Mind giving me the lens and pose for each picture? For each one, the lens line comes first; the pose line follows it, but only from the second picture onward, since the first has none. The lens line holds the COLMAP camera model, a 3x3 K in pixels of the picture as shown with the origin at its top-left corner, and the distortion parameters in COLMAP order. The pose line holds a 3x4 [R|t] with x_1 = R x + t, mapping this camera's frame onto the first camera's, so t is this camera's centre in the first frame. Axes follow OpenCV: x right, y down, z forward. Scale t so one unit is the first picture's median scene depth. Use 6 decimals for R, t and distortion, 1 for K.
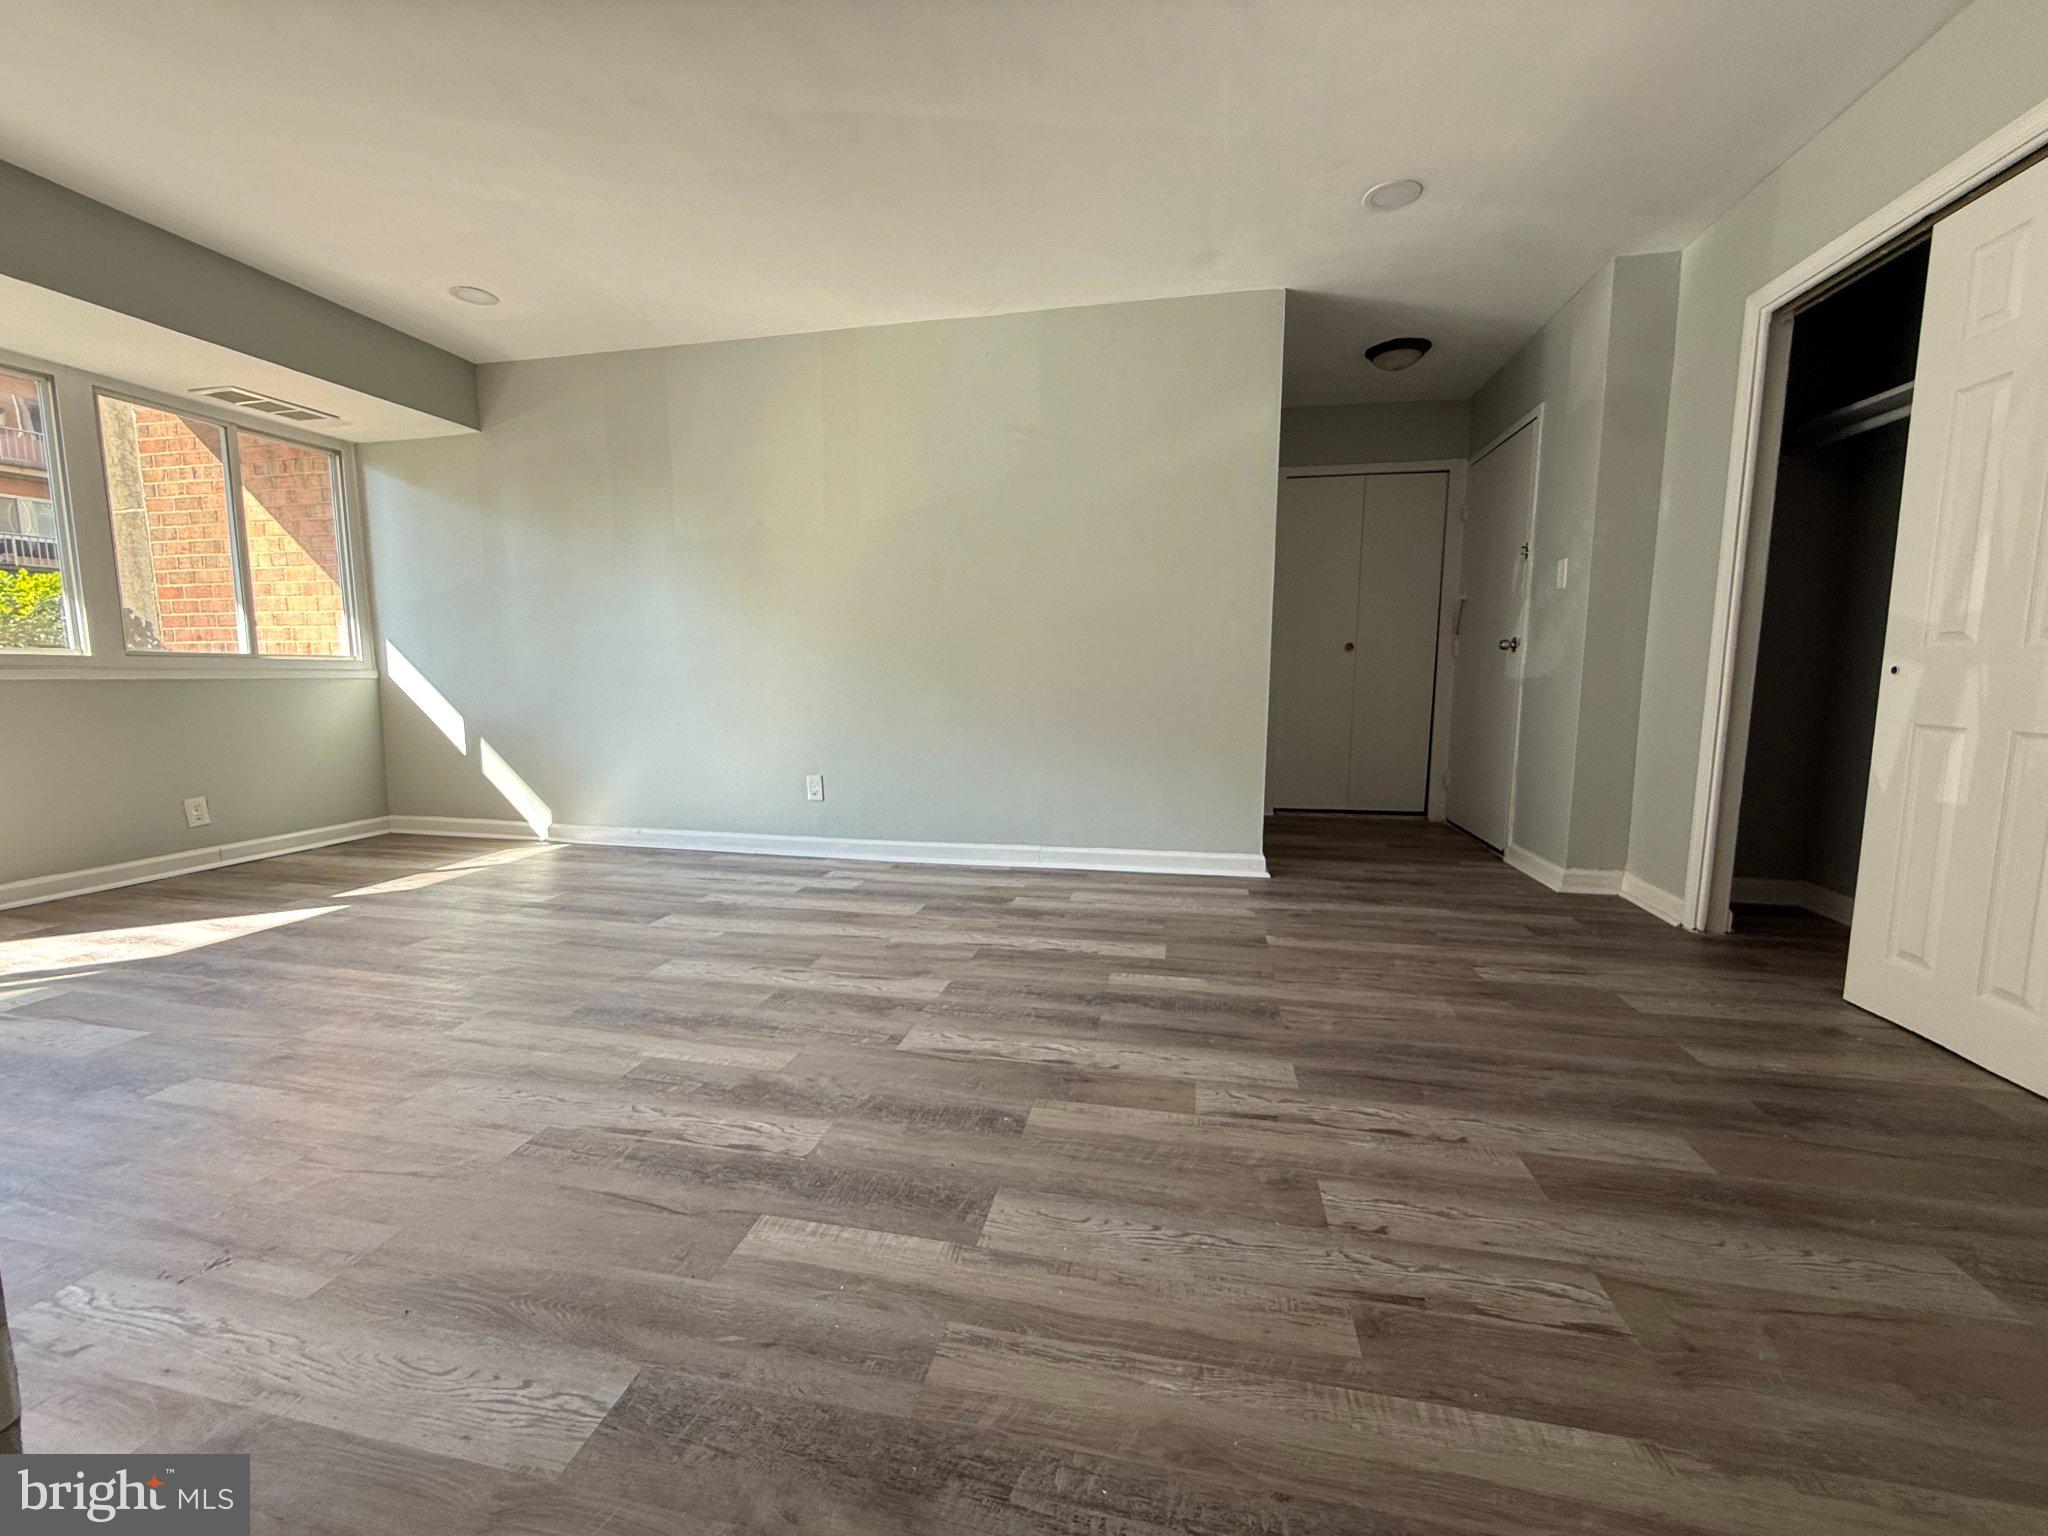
lens RADIAL K [[815.5, 0, 1015.0], [0, 815.5, 768.3], [0, 0, 1]] dist [-0.002874, 0.001048]
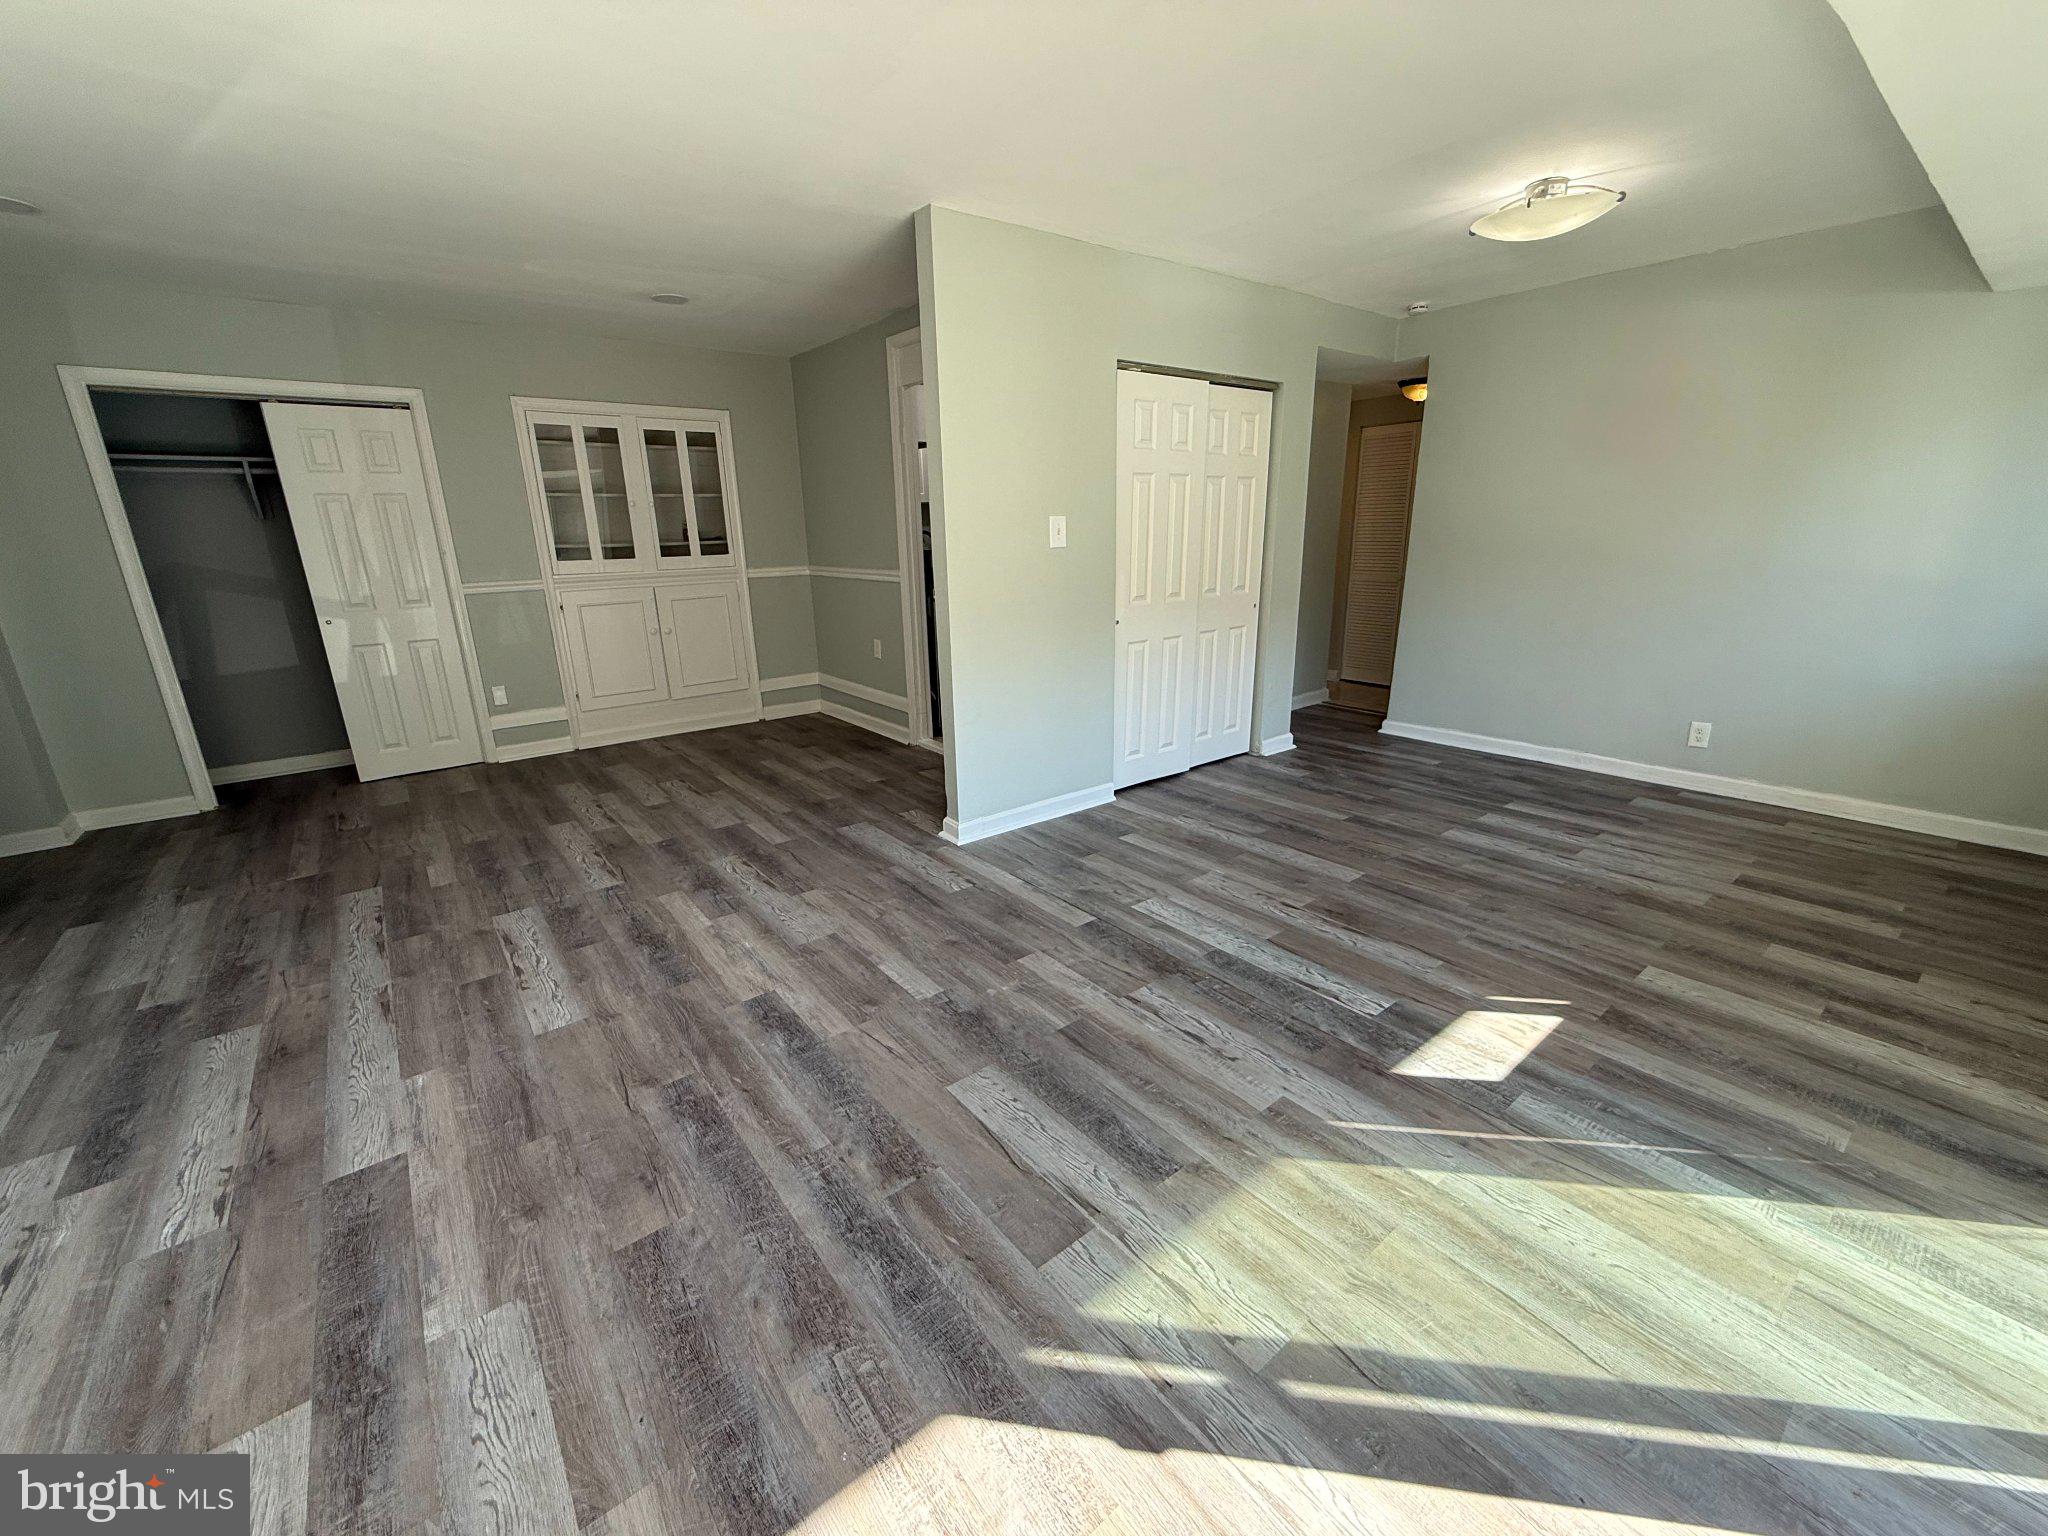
lens RADIAL K [[815.5, 0, 1025.0], [0, 815.5, 764.8], [0, 0, 1]] dist [-0.002874, 0.001048]
pose [[-0.773758, -0.167135, 0.611035, -1.562916], [0.095222, 0.922922, 0.373025, -0.373877], [-0.626284, 0.346815, -0.698204, 1.394162]]
